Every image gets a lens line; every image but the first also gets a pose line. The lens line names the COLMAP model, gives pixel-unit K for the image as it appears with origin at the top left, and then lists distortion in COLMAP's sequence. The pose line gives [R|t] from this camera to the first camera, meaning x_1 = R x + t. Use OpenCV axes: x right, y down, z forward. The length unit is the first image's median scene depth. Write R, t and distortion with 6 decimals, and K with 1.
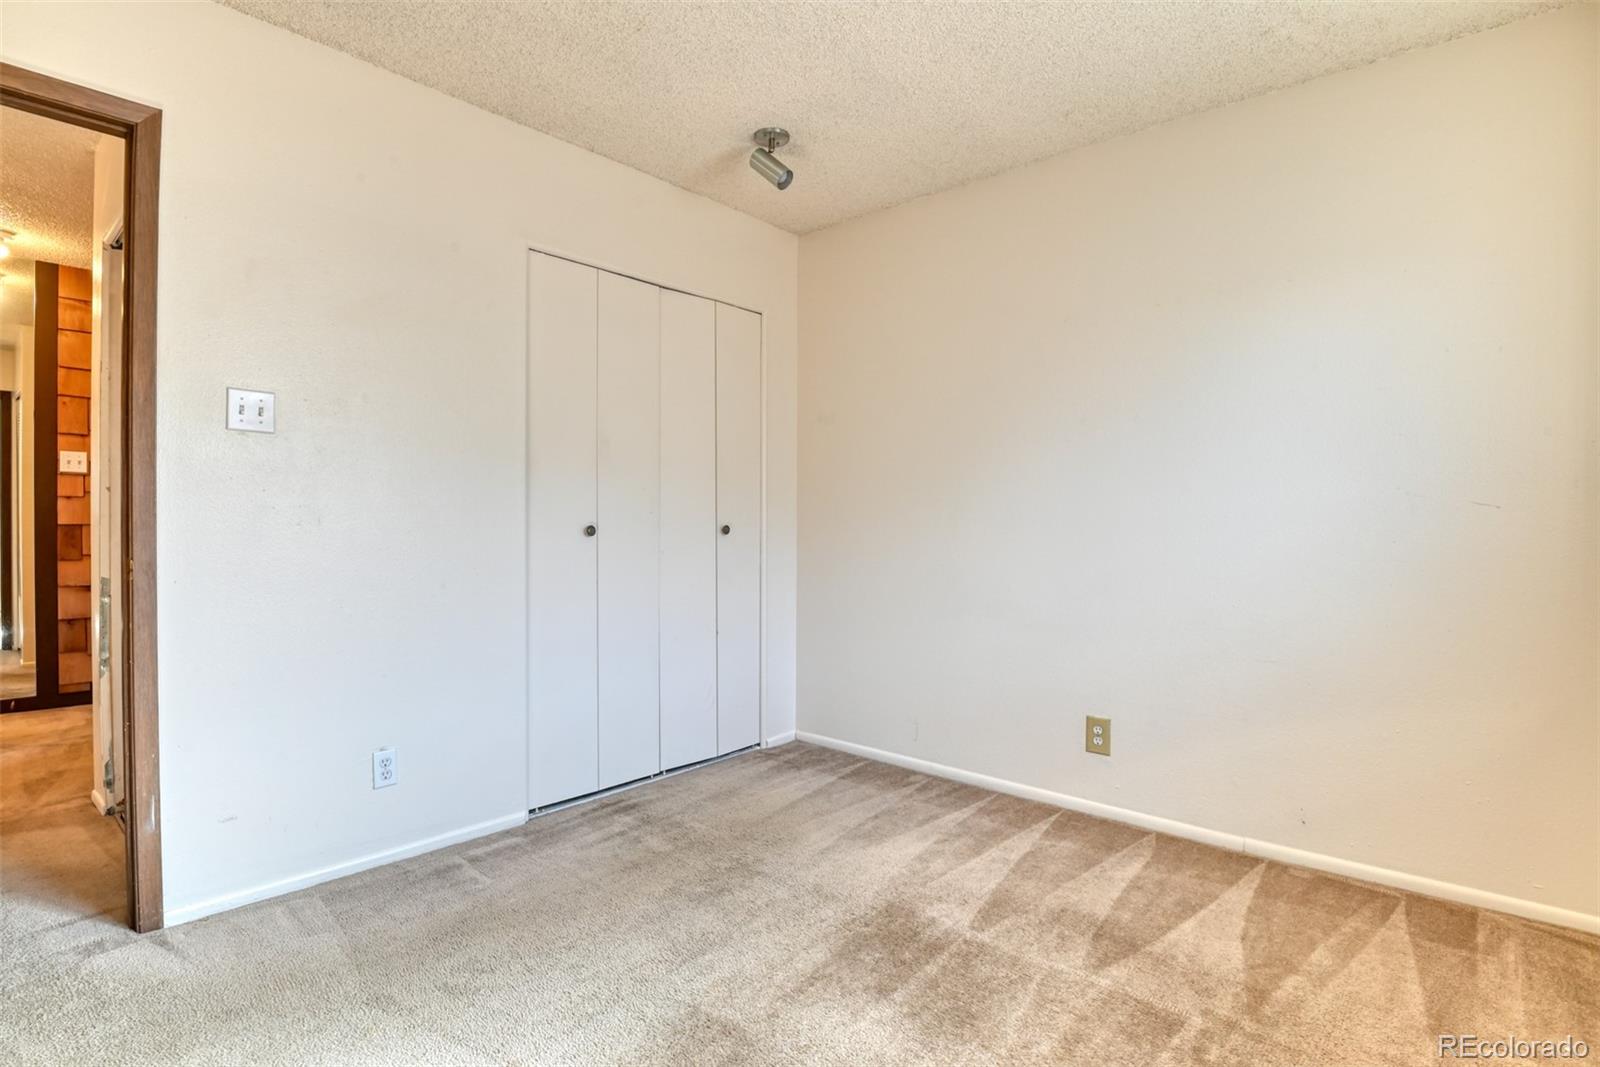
lens RADIAL K [[774.5, 0, 808.9], [0, 774.5, 526.9], [0, 0, 1]] dist [-0.023140, -0.001699]
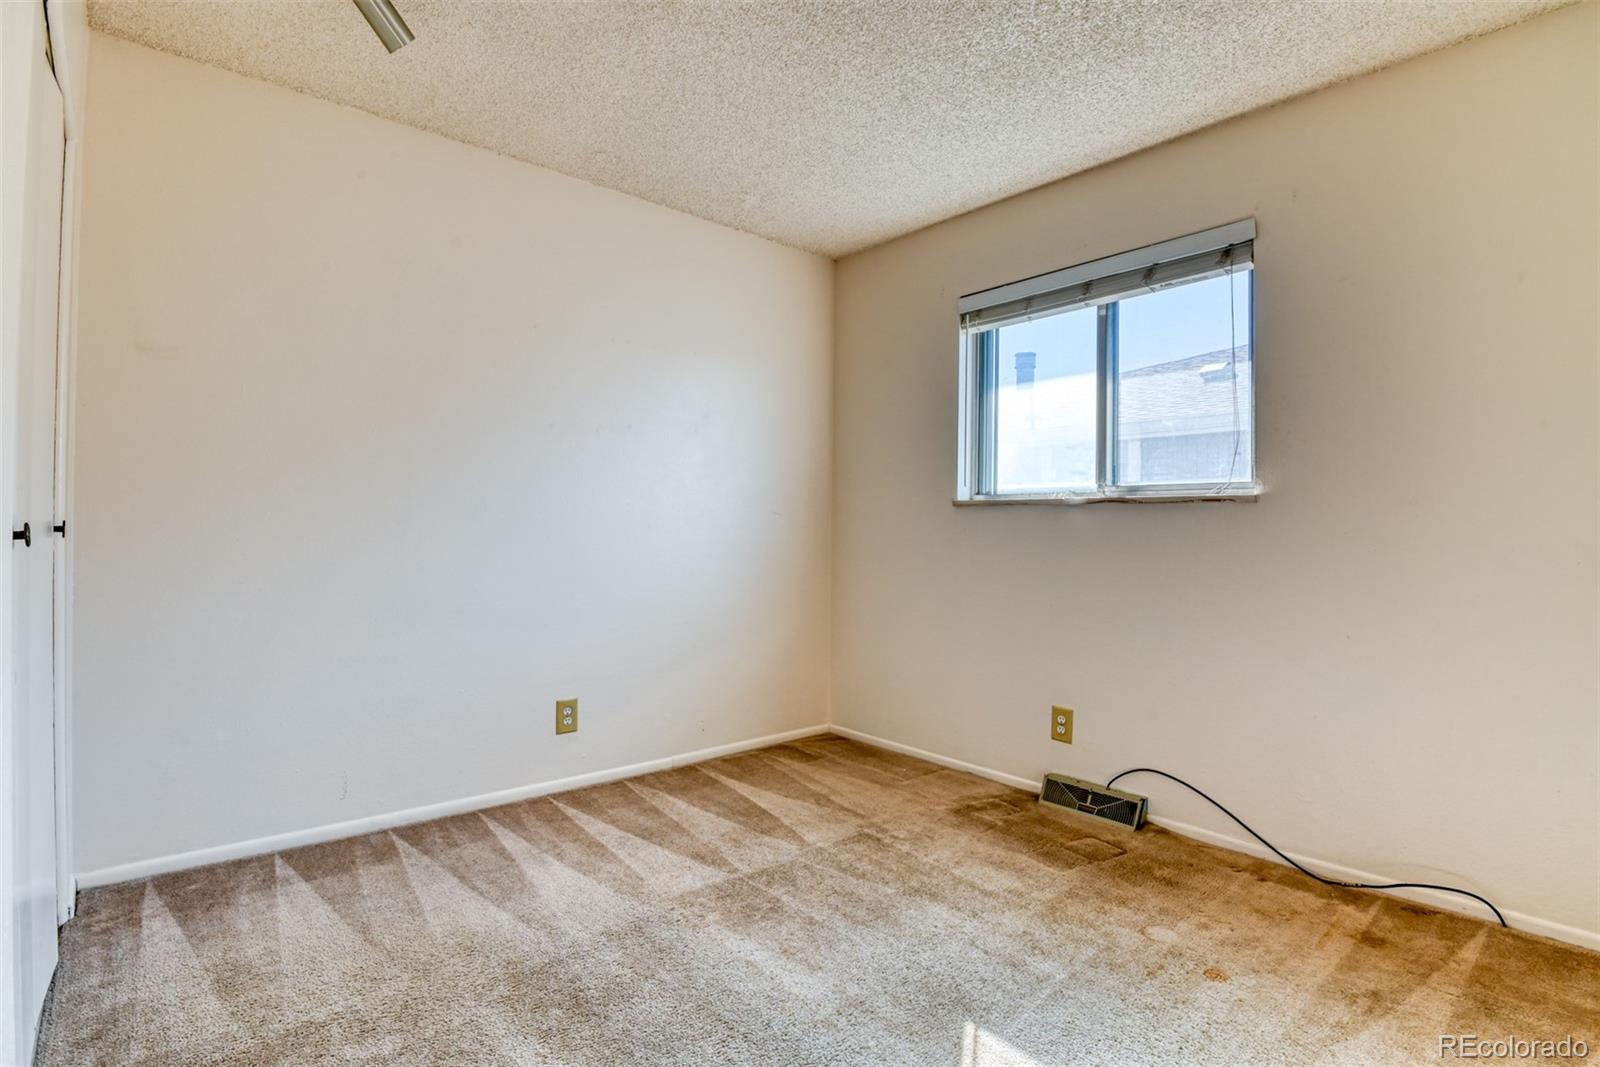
lens RADIAL K [[774.5, 0, 808.9], [0, 774.5, 526.9], [0, 0, 1]] dist [-0.023140, -0.001699]
pose [[0.148417, -0.005300, 0.988911, -0.686114], [-0.008687, 0.999940, 0.006663, -0.006546], [-0.988887, -0.009580, 0.148362, 0.534772]]
